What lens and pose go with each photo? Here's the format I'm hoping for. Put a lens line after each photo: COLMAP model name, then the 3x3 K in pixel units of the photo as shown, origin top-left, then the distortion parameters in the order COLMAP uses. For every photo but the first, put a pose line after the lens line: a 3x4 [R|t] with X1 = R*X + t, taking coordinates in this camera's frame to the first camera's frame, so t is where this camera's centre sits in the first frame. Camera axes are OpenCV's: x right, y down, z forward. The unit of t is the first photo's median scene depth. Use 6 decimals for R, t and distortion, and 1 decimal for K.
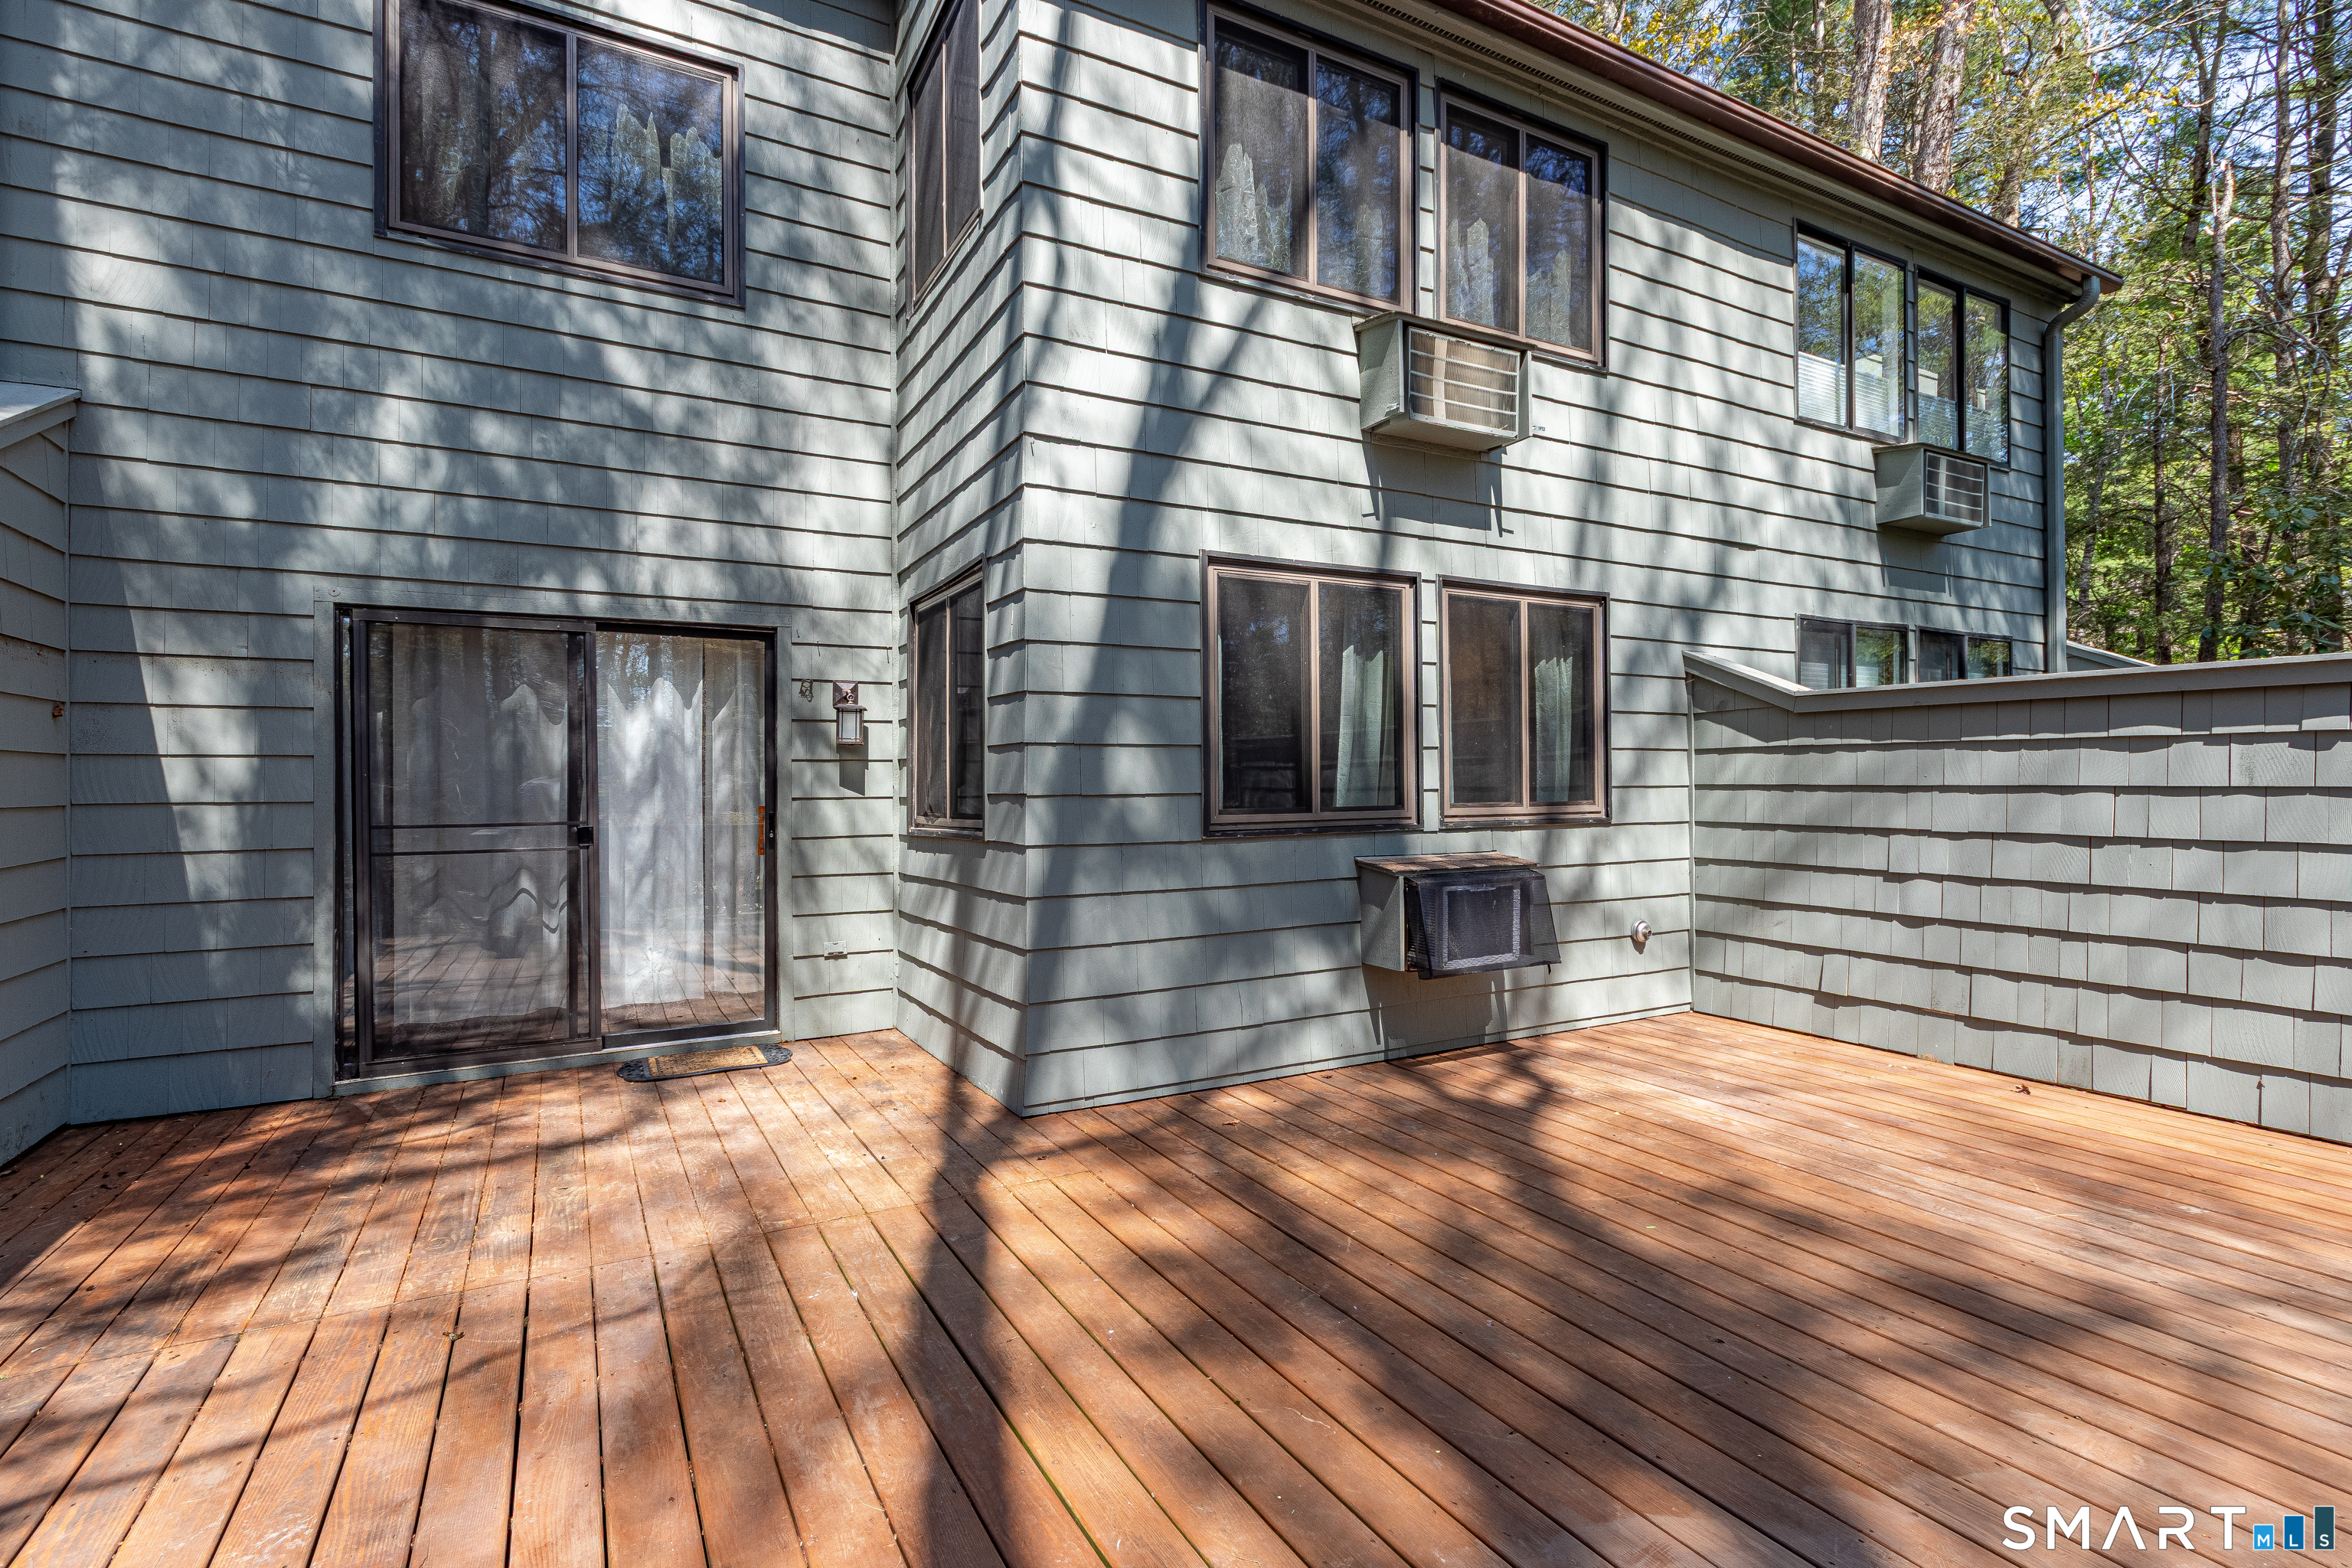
lens RADIAL K [[1113.7, 0, 1162.7], [0, 1113.7, 779.2], [0, 0, 1]] dist [-0.001855, 0.002303]
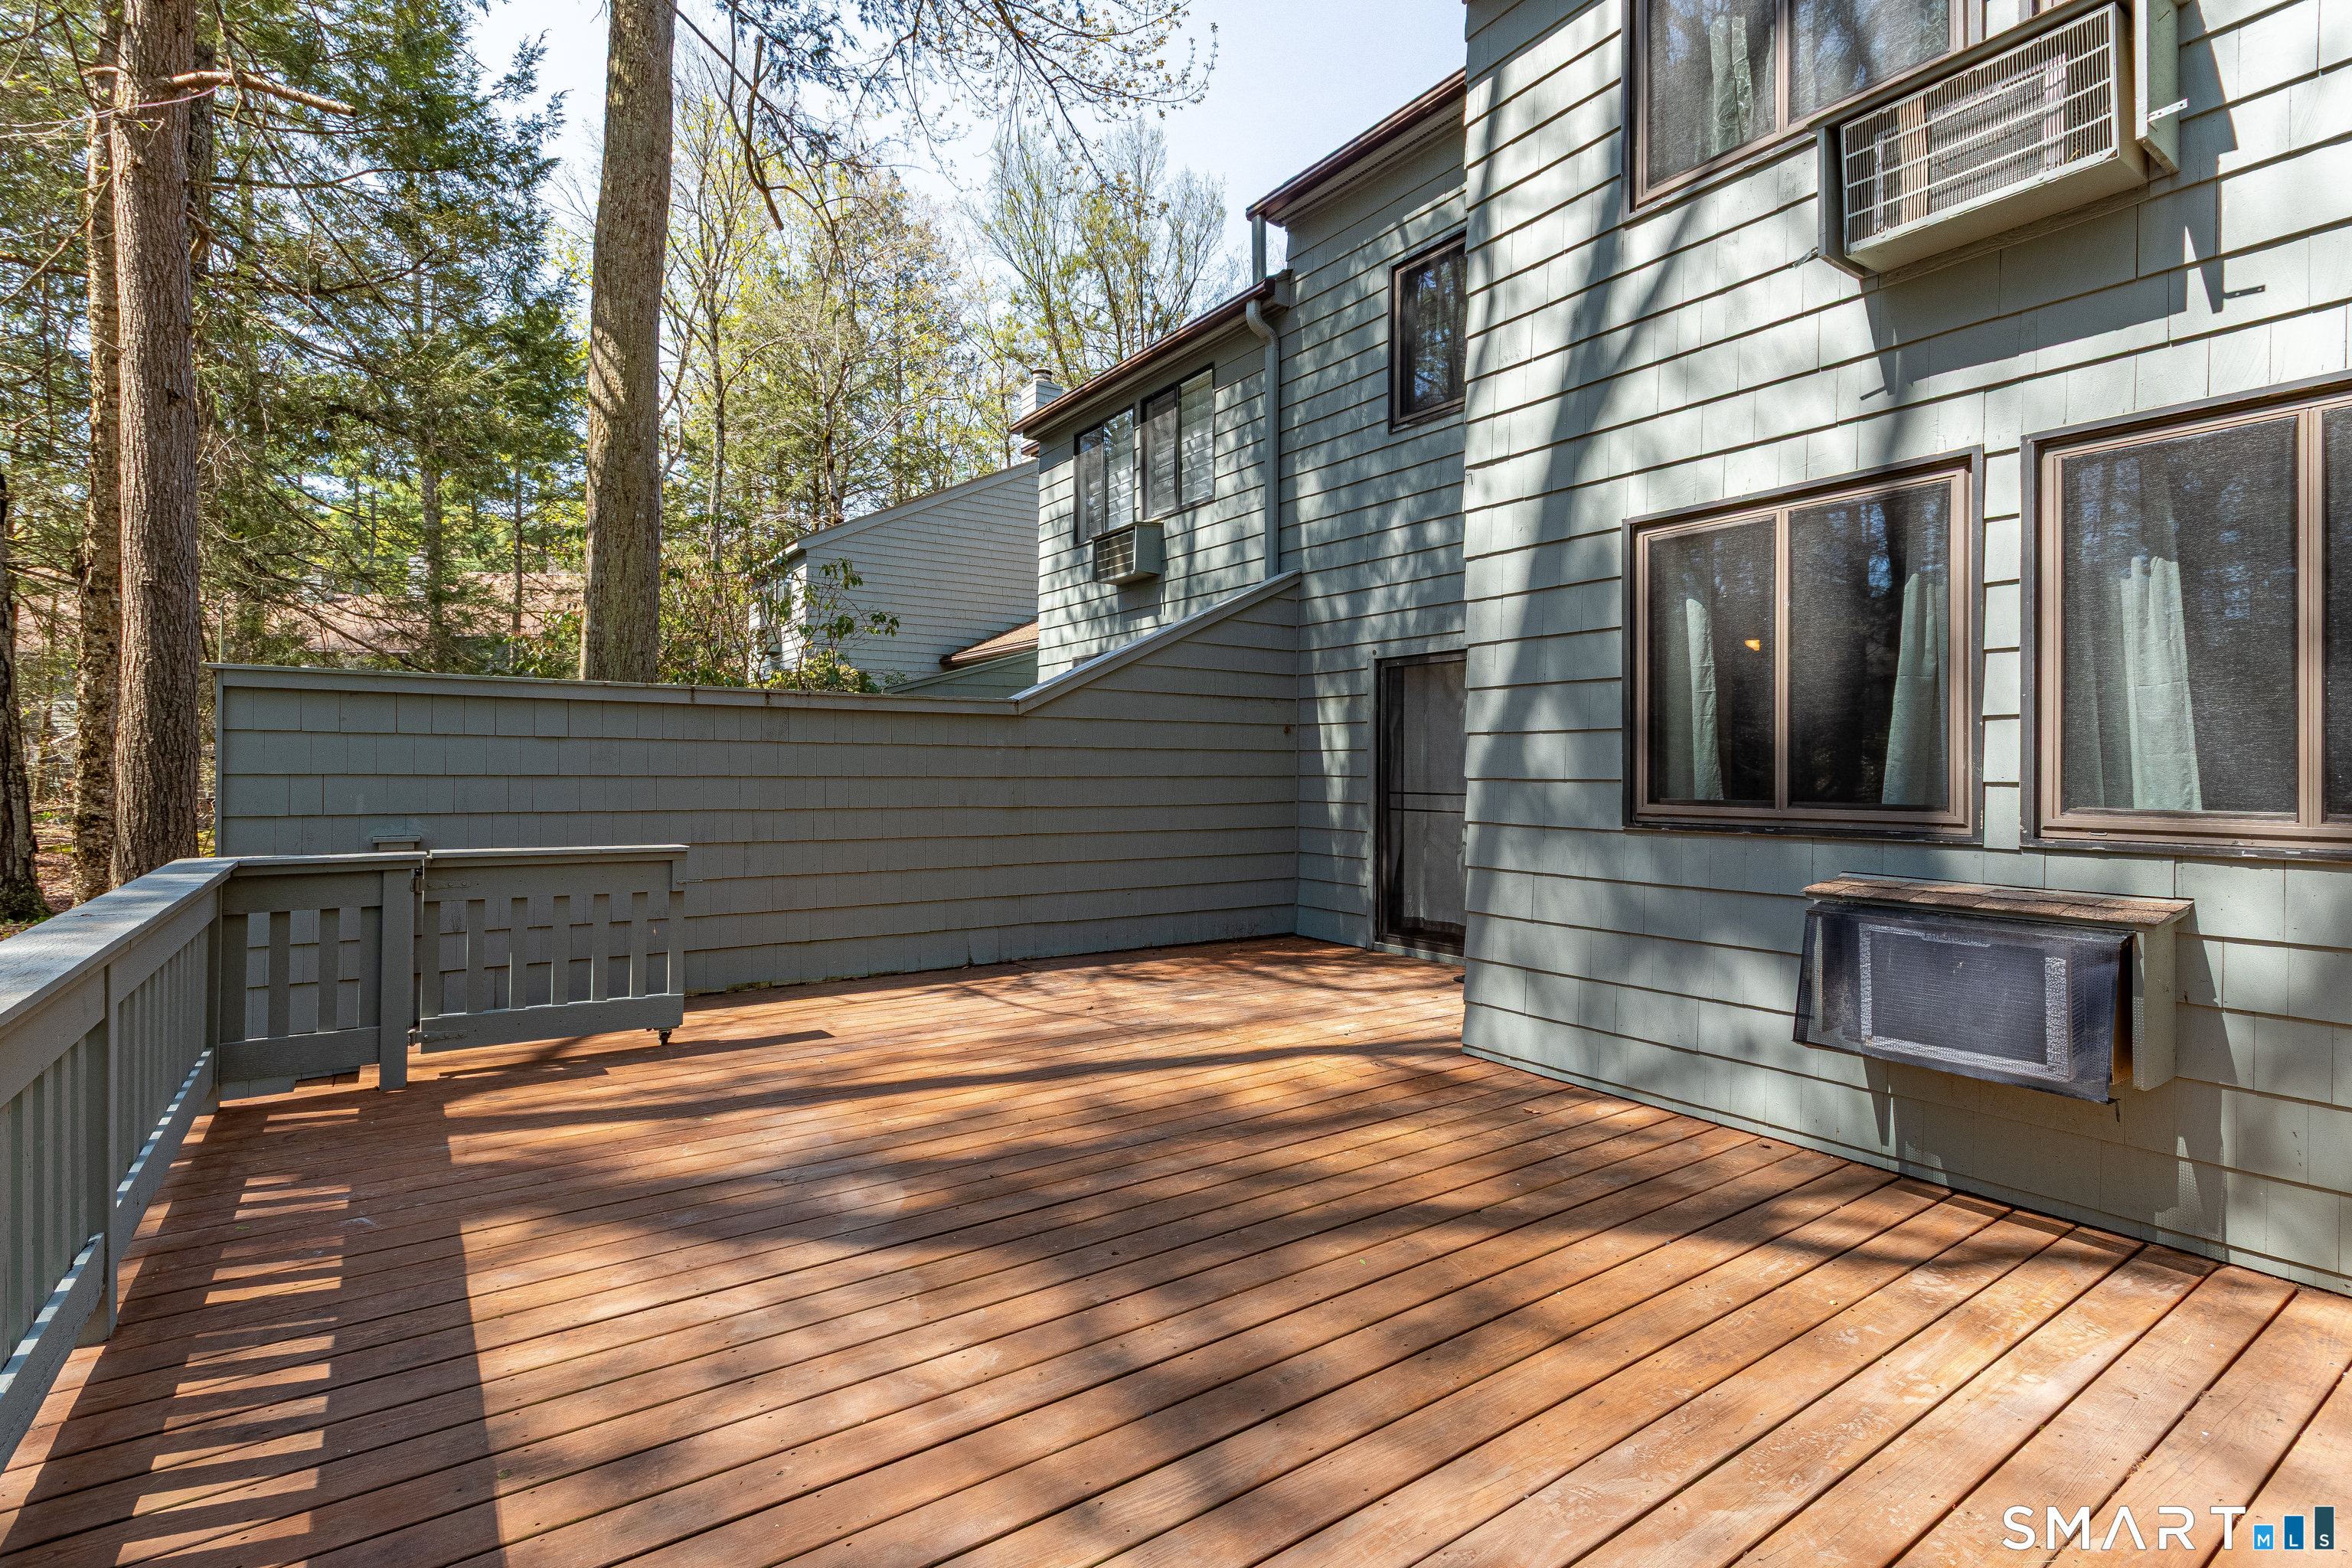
lens RADIAL K [[1113.7, 0, 1156.8], [0, 1113.7, 772.5], [0, 0, 1]] dist [-0.001855, 0.002303]
pose [[0.088829, 0.010566, -0.995991, 0.965347], [-0.003956, 0.999940, 0.010255, -0.001219], [0.996039, 0.003030, 0.088866, 0.544717]]
